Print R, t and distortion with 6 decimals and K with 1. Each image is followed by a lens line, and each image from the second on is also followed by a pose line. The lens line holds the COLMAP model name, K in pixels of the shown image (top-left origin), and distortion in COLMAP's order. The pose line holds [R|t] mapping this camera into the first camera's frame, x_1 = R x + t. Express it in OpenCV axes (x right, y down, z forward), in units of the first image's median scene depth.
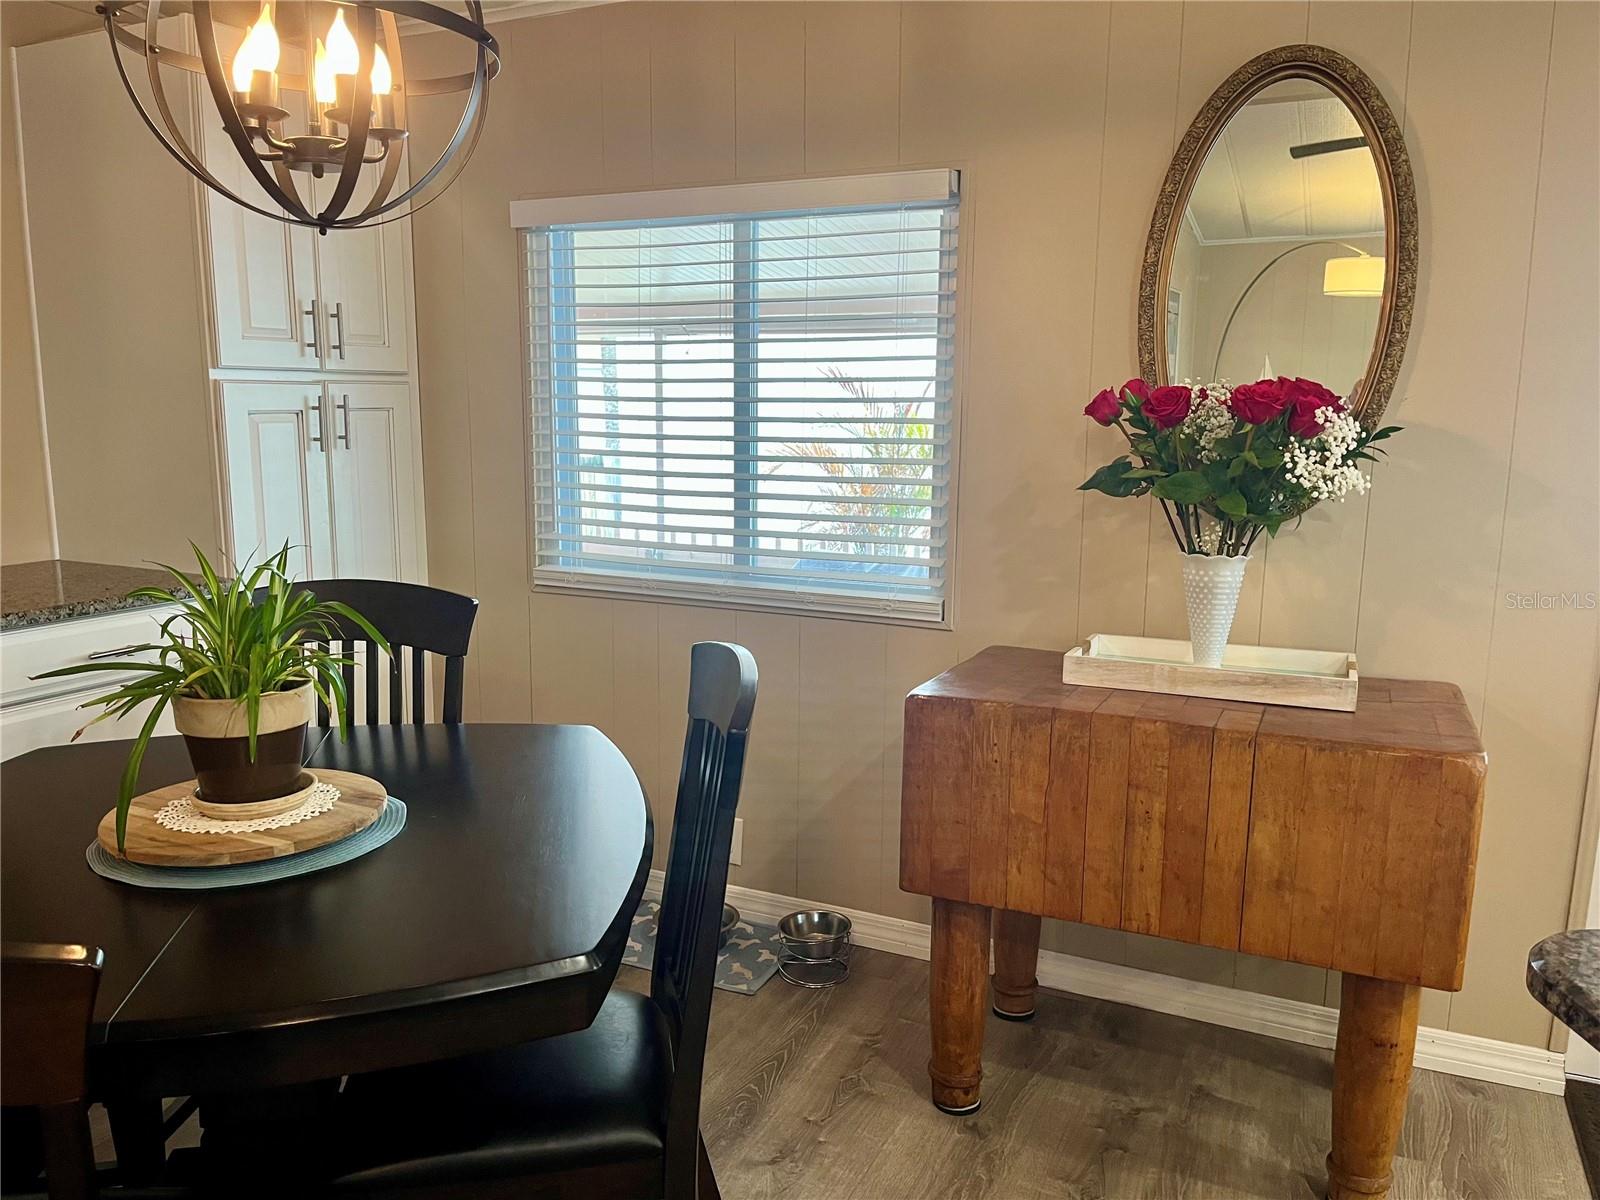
lens RADIAL K [[1209.7, 0, 796.9], [0, 1209.7, 608.5], [0, 0, 1]] dist [0.067294, -0.095549]
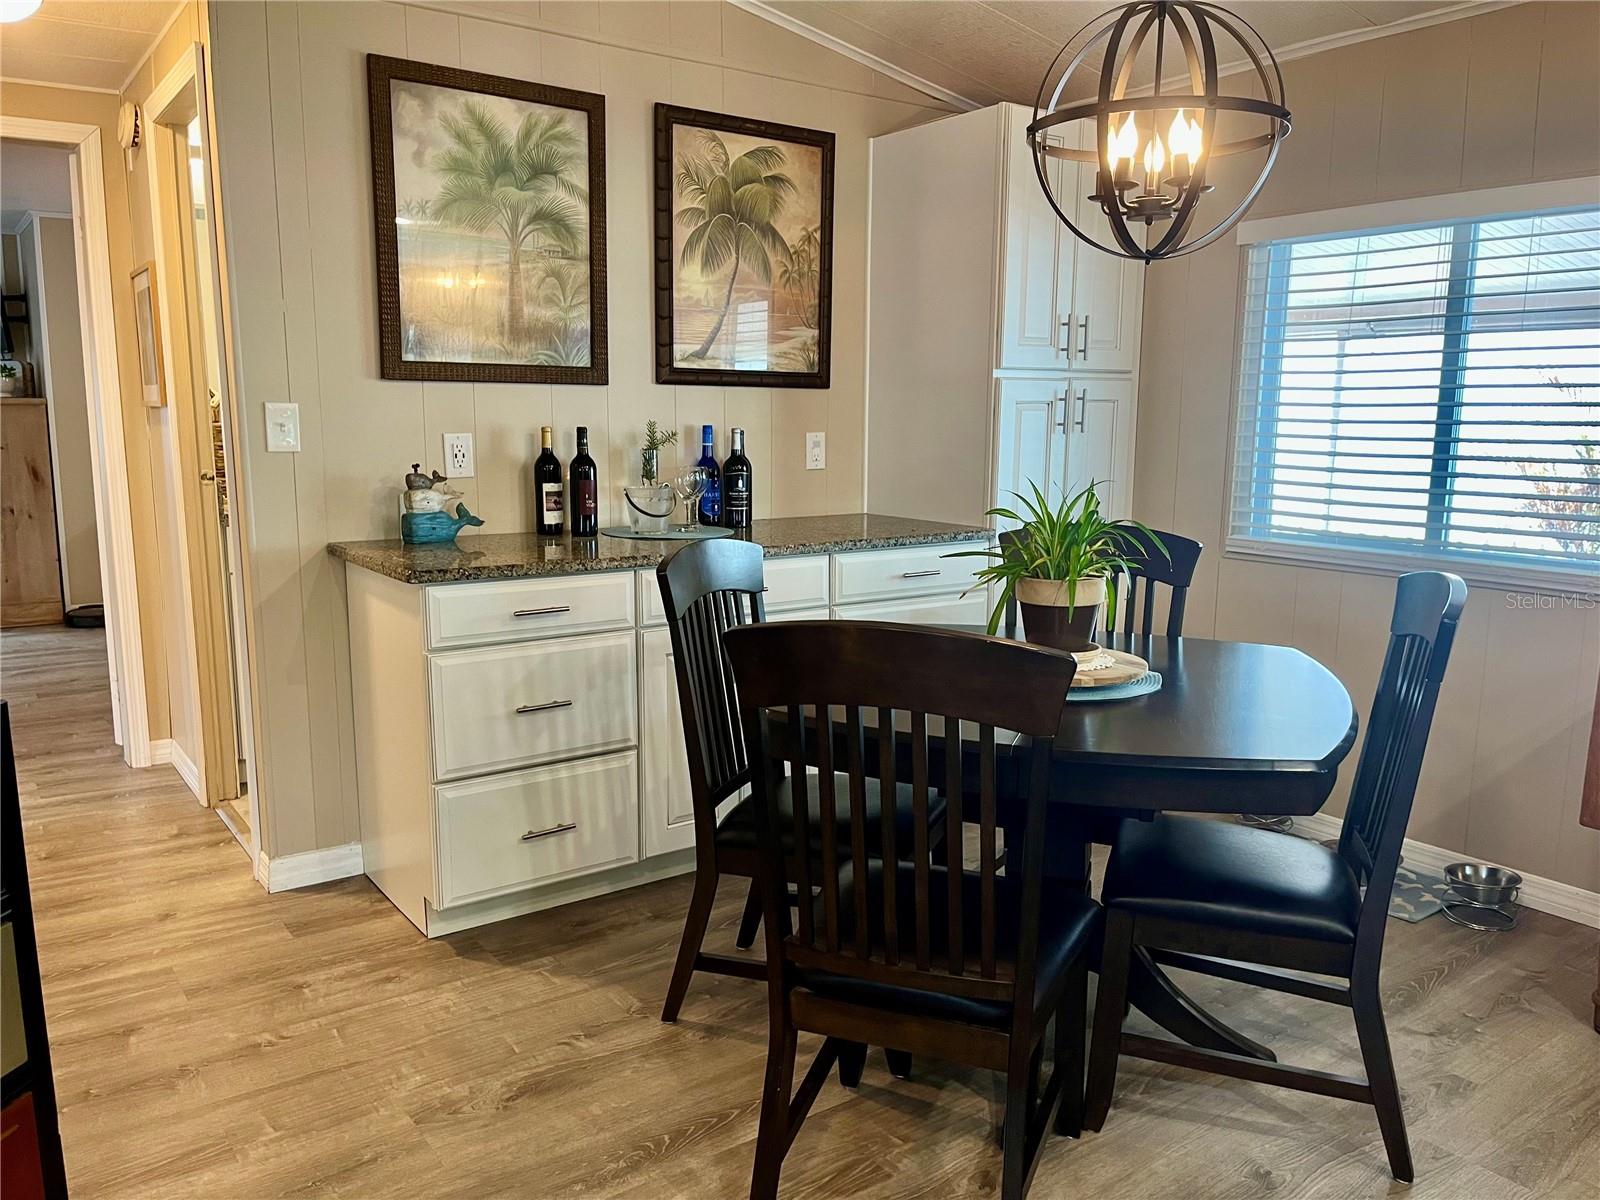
lens RADIAL K [[1209.7, 0, 792.8], [0, 1209.7, 608.5], [0, 0, 1]] dist [0.067294, -0.095549]
pose [[0.873649, 0.078054, -0.480256, -0.018704], [-0.082923, 0.996494, 0.011109, 0.071543], [0.479439, 0.030119, 0.877058, -0.274225]]
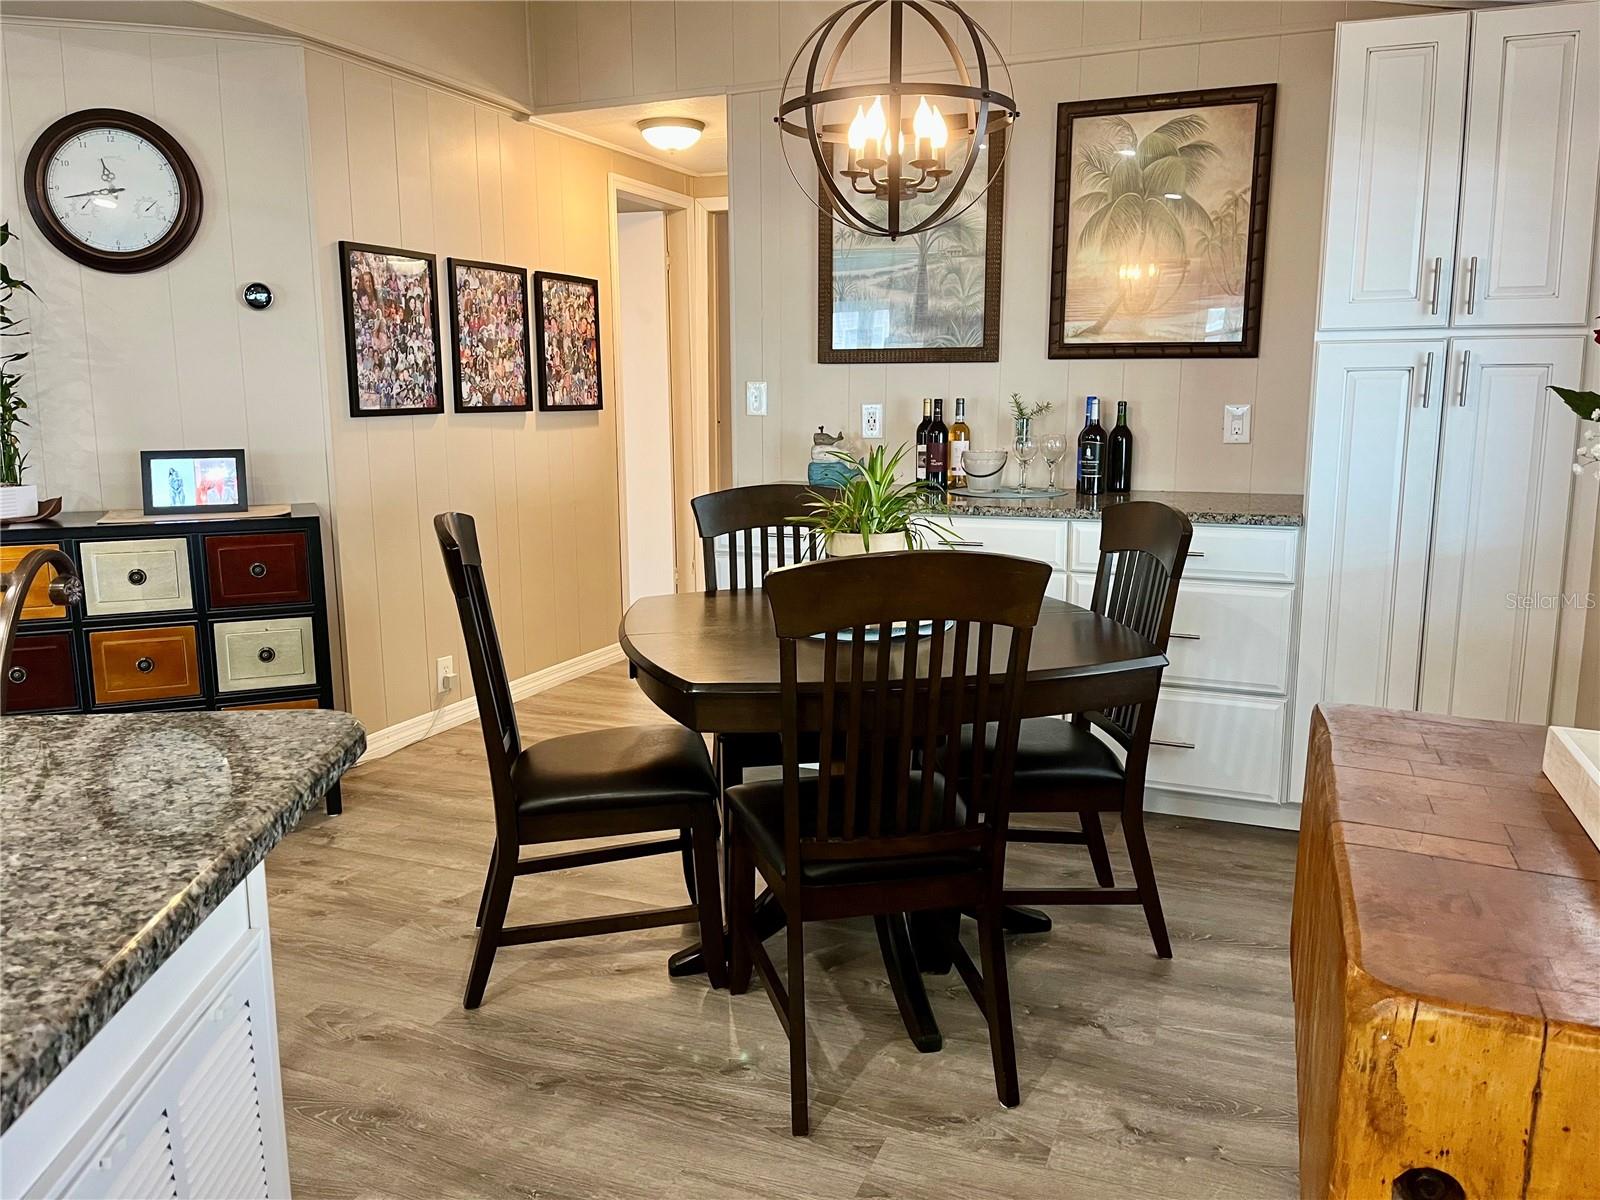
lens RADIAL K [[1209.7, 0, 807.9], [0, 1209.7, 589.5], [0, 0, 1]] dist [0.067294, -0.095549]
pose [[0.060874, 0.158726, -0.985444, 0.719425], [-0.167885, 0.974838, 0.146647, -0.052093], [0.983925, 0.156514, 0.085990, 0.507770]]
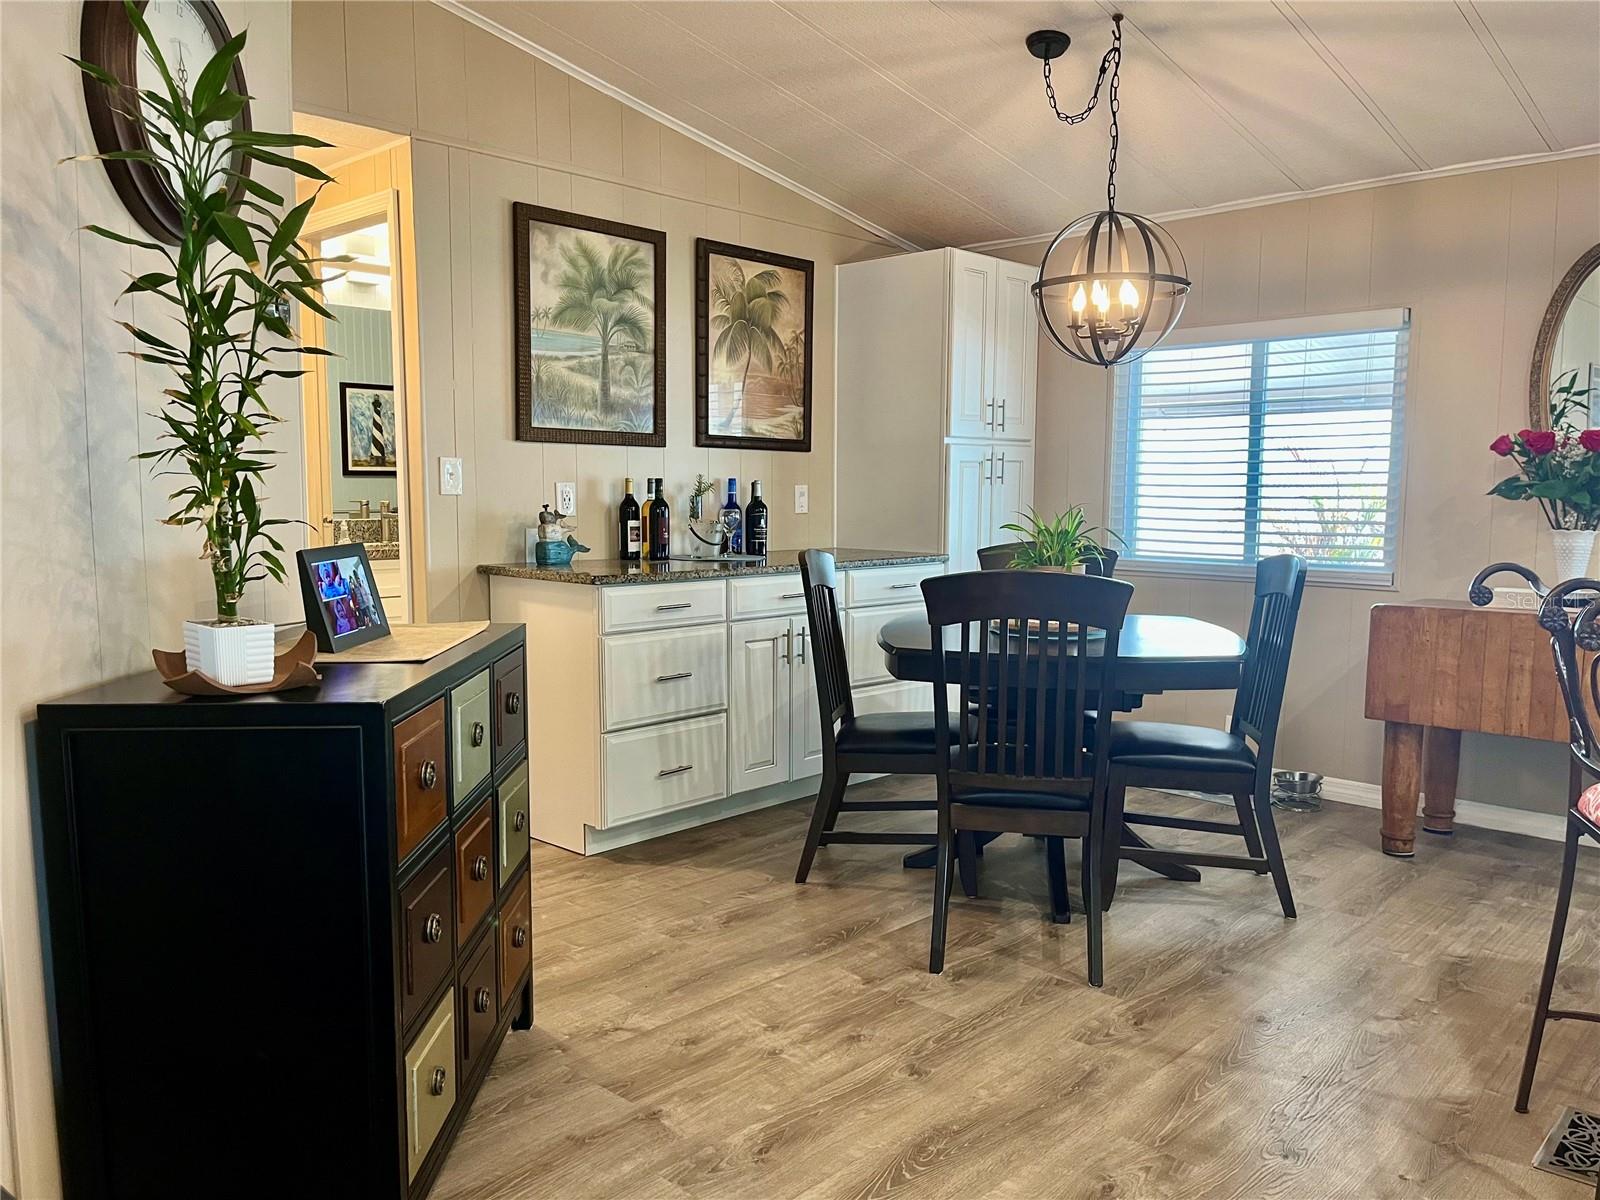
lens RADIAL K [[1209.7, 0, 806.7], [0, 1209.7, 609.5], [0, 0, 1]] dist [0.067294, -0.095549]
pose [[0.951212, 0.028440, -0.307223, -0.125827], [-0.050674, 0.996621, -0.064639, 0.200071], [0.304347, 0.077054, 0.949440, -0.810083]]
